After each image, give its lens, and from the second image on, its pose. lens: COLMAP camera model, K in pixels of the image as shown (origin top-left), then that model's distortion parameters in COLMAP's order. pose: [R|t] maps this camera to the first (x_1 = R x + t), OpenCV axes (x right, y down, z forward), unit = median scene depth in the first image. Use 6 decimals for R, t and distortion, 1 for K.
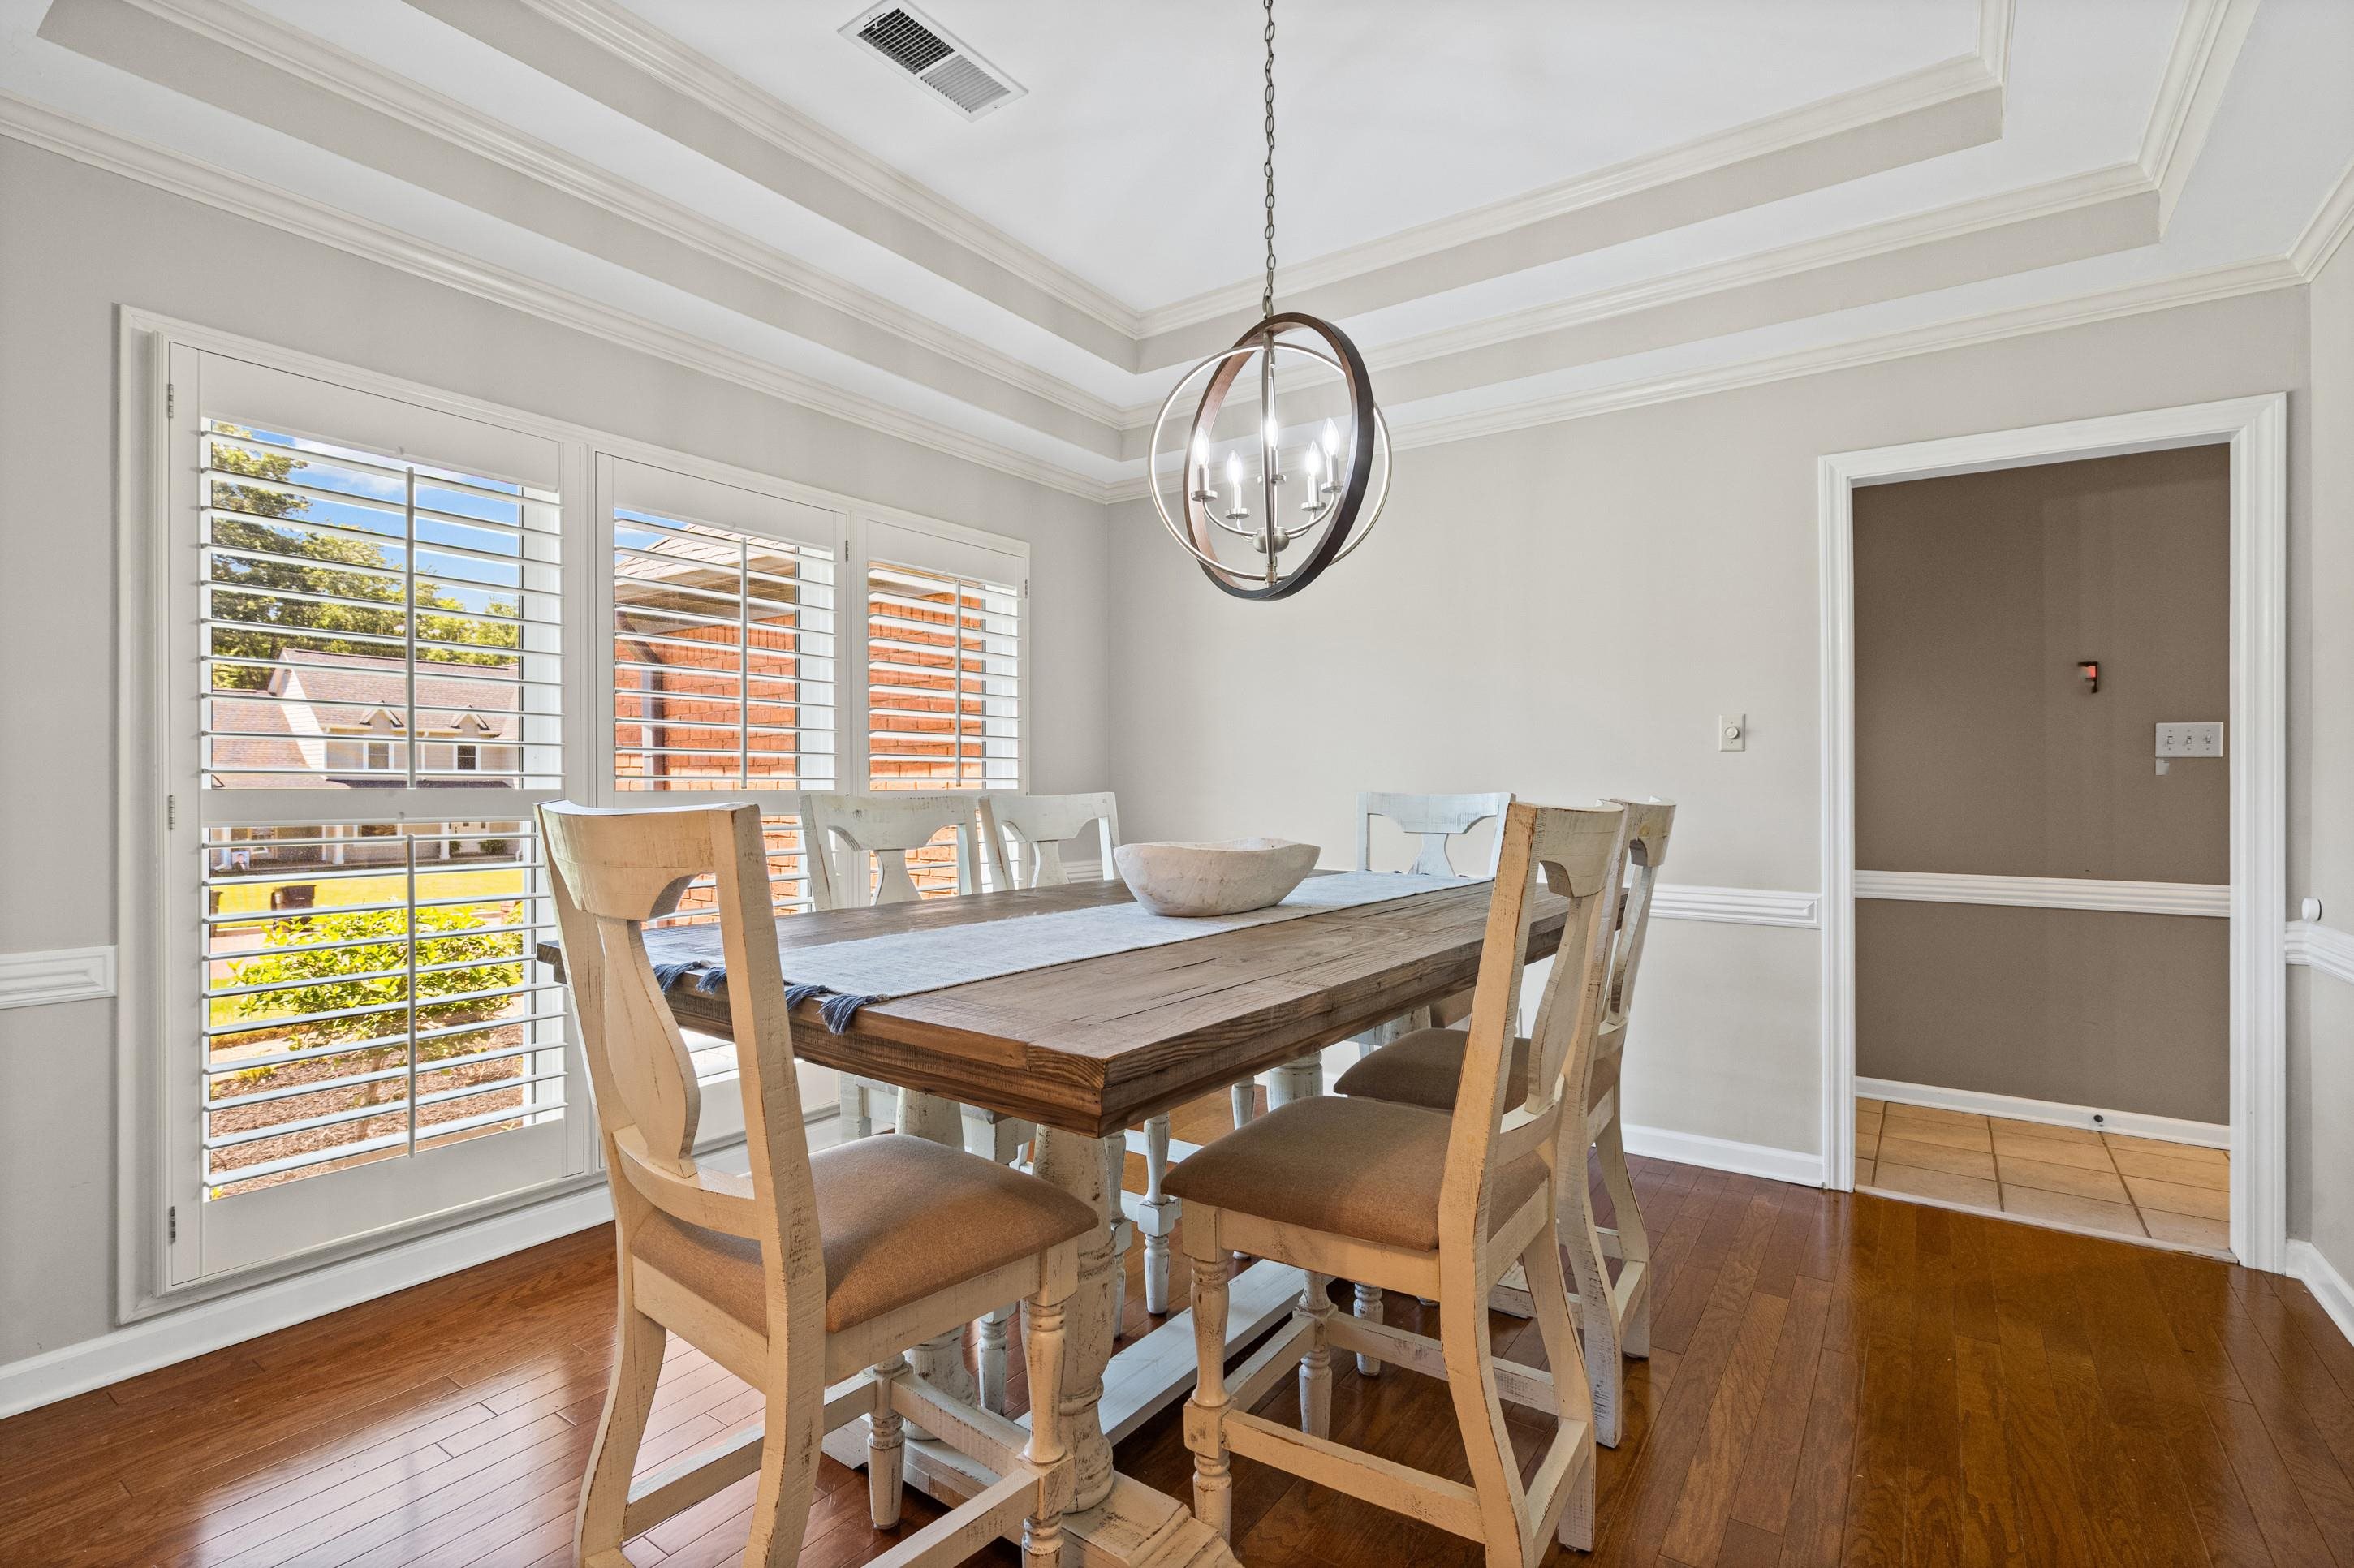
lens RADIAL K [[1091.0, 0, 1174.5], [0, 1091.0, 781.9], [0, 0, 1]] dist [-0.004450, 0.001936]
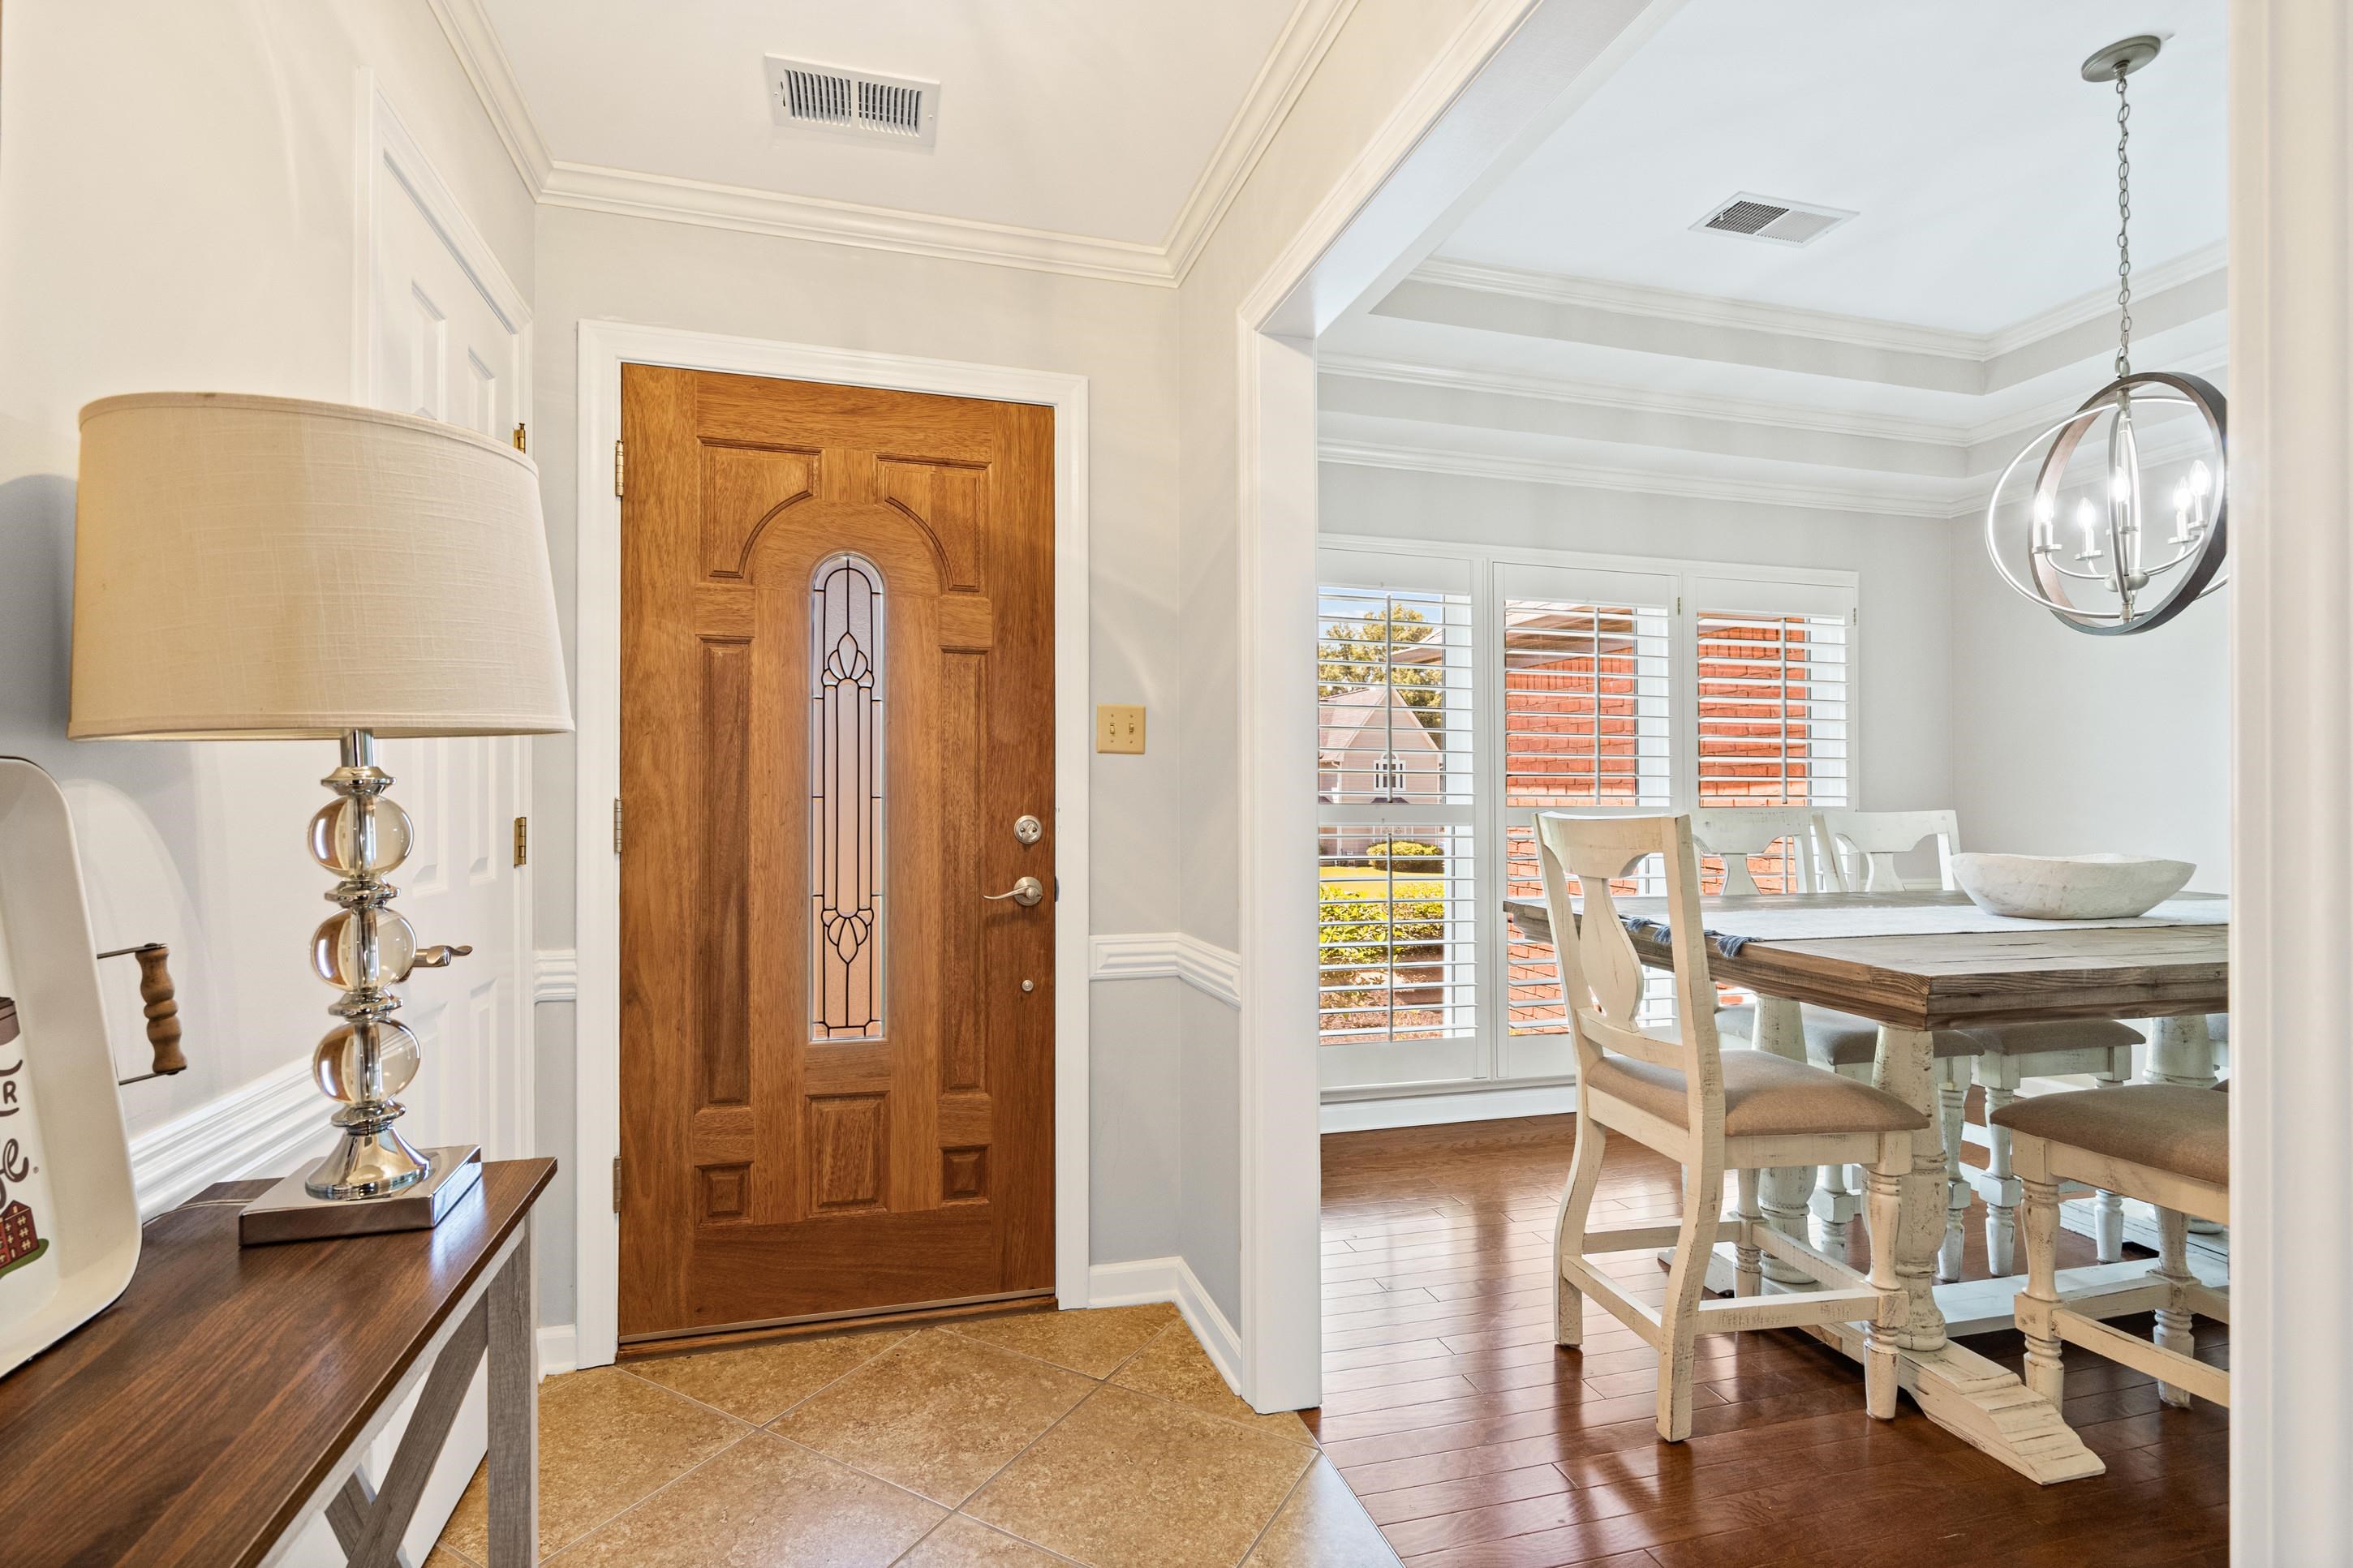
lens RADIAL K [[1090.4, 0, 1147.8], [0, 1090.4, 786.4], [0, 0, 1]] dist [-0.004450, 0.001936]
pose [[0.761439, -0.004100, -0.648224, 0.046707], [-0.002201, 0.999958, -0.008910, -0.003442], [0.648233, 0.008212, 0.761397, -0.453108]]
